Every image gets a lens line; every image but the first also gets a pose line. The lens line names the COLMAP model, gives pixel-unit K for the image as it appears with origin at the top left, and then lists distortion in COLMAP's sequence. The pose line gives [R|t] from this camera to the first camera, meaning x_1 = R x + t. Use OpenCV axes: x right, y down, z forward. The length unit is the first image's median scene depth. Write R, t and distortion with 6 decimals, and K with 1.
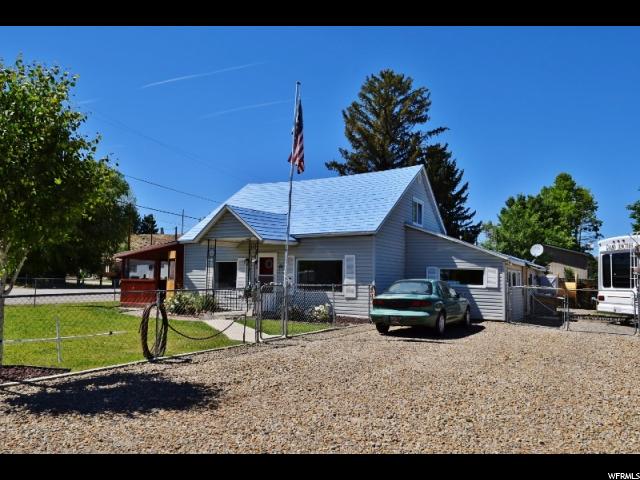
lens RADIAL K [[495.1, 0, 320.0], [0, 495.1, 240.0], [0, 0, 1]] dist [-0.005072, 0.000875]
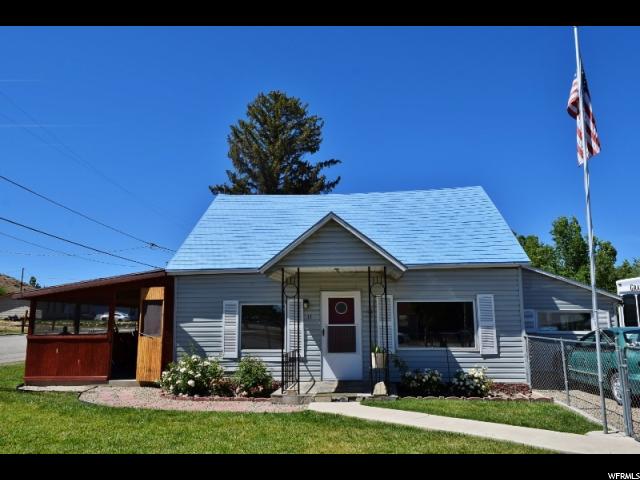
lens RADIAL K [[495.1, 0, 320.0], [0, 495.1, 240.0], [0, 0, 1]] dist [-0.005072, 0.000875]
pose [[0.902693, 0.049764, 0.427398, -0.410541], [-0.015112, 0.996343, -0.084092, 0.013549], [-0.430020, 0.069450, 0.900144, 0.394005]]
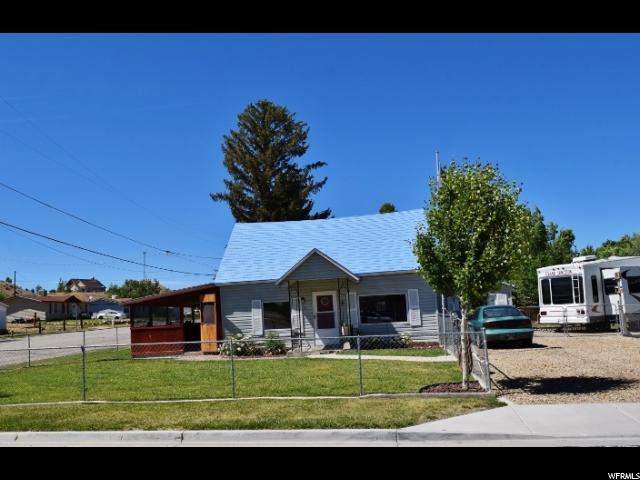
lens RADIAL K [[555.5, 0, 296.1], [0, 555.5, 270.5], [0, 0, 1]] dist [-0.001808, -0.000861]
pose [[0.916290, -0.035590, 0.398930, -0.625395], [0.035394, 0.999343, 0.007861, -0.029596], [-0.398948, 0.006917, 0.916948, -0.080214]]
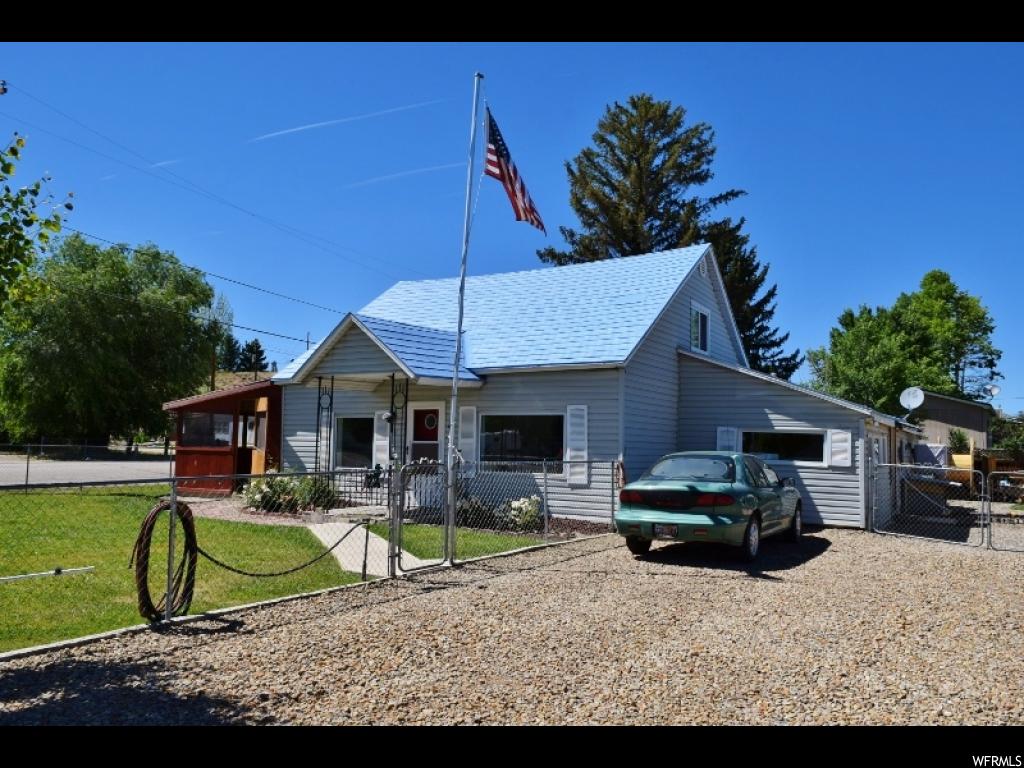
lens RADIAL K [[792.1, 0, 512.0], [0, 792.1, 384.0], [0, 0, 1]] dist [-0.005072, 0.000875]
pose [[0.999723, 0.001877, -0.023475, 0.008332], [-0.001826, 0.999996, 0.002180, 0.004231], [0.023479, -0.002136, 0.999722, 0.114091]]
